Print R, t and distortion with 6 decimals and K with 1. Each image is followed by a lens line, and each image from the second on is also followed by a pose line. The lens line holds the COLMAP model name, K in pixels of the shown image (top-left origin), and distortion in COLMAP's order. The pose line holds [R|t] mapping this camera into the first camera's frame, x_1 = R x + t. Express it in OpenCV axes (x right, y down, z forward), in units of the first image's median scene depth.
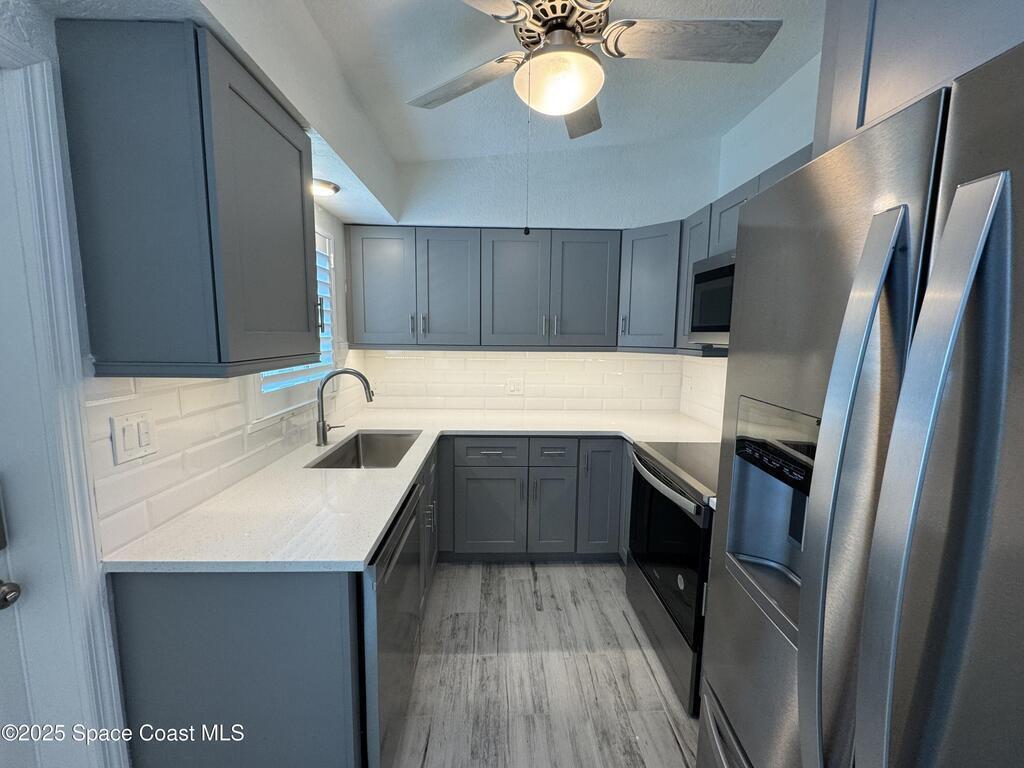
lens RADIAL K [[410.9, 0, 510.1], [0, 410.9, 385.2], [0, 0, 1]] dist [-0.001881, -0.000211]
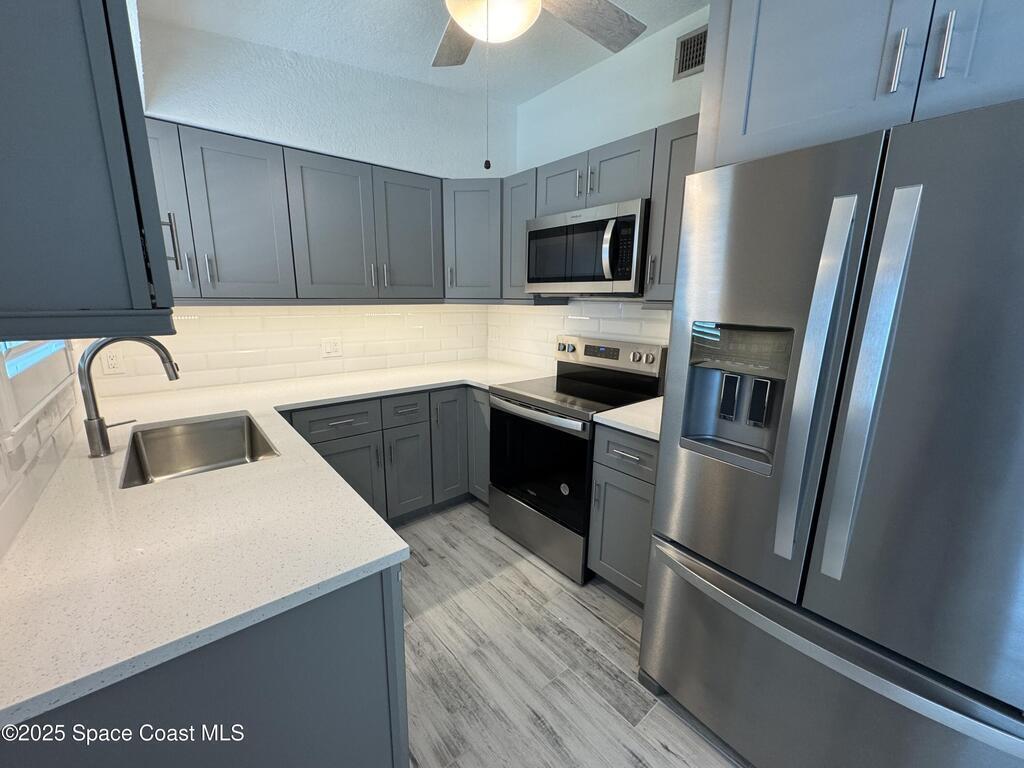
lens RADIAL K [[410.9, 0, 510.1], [0, 410.9, 385.2], [0, 0, 1]] dist [-0.001881, -0.000211]
pose [[0.788805, -0.133843, 0.599893, -0.310926], [0.075689, 0.989727, 0.121295, 0.008629], [-0.609965, -0.050273, 0.790832, 0.110794]]
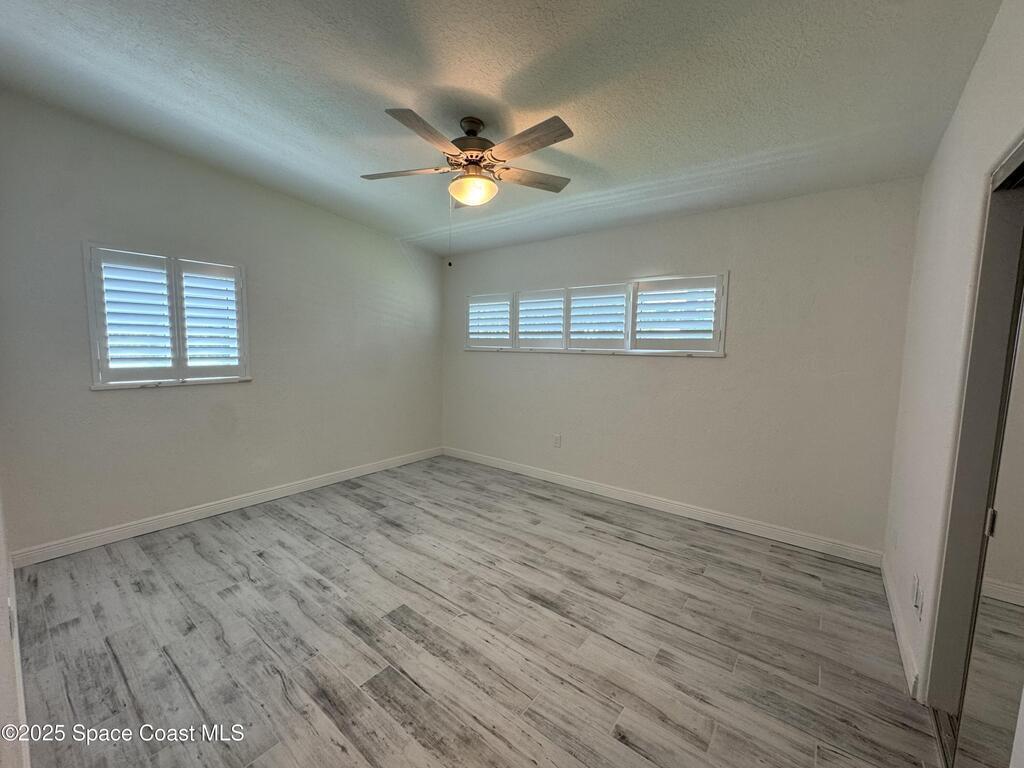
lens RADIAL K [[410.9, 0, 510.1], [0, 410.9, 385.2], [0, 0, 1]] dist [-0.001881, -0.000211]
pose [[-0.643246, 0.052617, -0.763849, 0.736926], [-0.118877, 0.978675, 0.167523, -0.112588], [0.756375, 0.198563, -0.623274, 1.202665]]
